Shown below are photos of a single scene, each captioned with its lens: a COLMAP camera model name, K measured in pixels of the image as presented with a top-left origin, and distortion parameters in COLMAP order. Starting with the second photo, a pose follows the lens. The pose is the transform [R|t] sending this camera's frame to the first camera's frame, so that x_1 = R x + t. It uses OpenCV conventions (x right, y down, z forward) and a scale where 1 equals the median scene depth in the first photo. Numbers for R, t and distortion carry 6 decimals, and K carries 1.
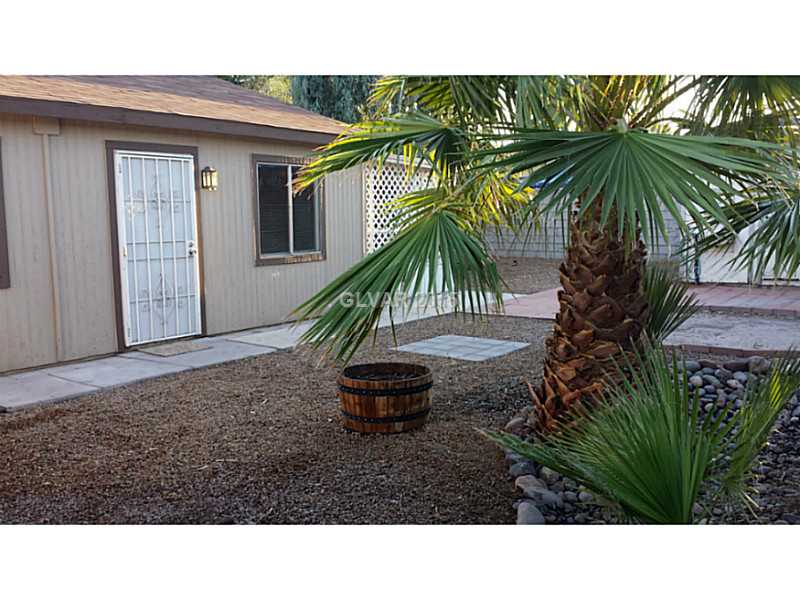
lens RADIAL K [[722.2, 0, 399.7], [0, 722.2, 301.5], [0, 0, 1]] dist [-0.022068, -0.009878]
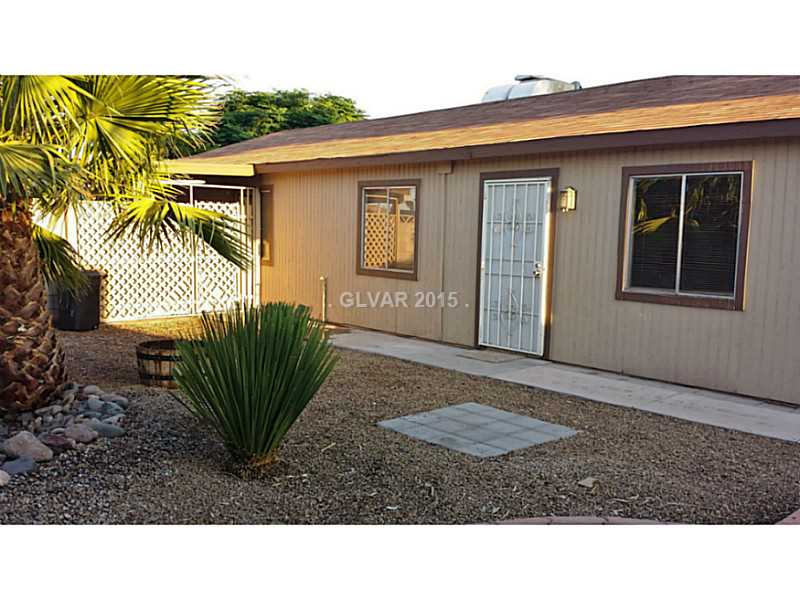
lens RADIAL K [[722.2, 0, 399.3], [0, 722.2, 298.9], [0, 0, 1]] dist [-0.022068, -0.009878]
pose [[-0.170104, 0.116053, -0.978568, 0.744602], [-0.124382, 0.982570, 0.138149, -0.148951], [0.977545, 0.145216, -0.152705, 0.969495]]
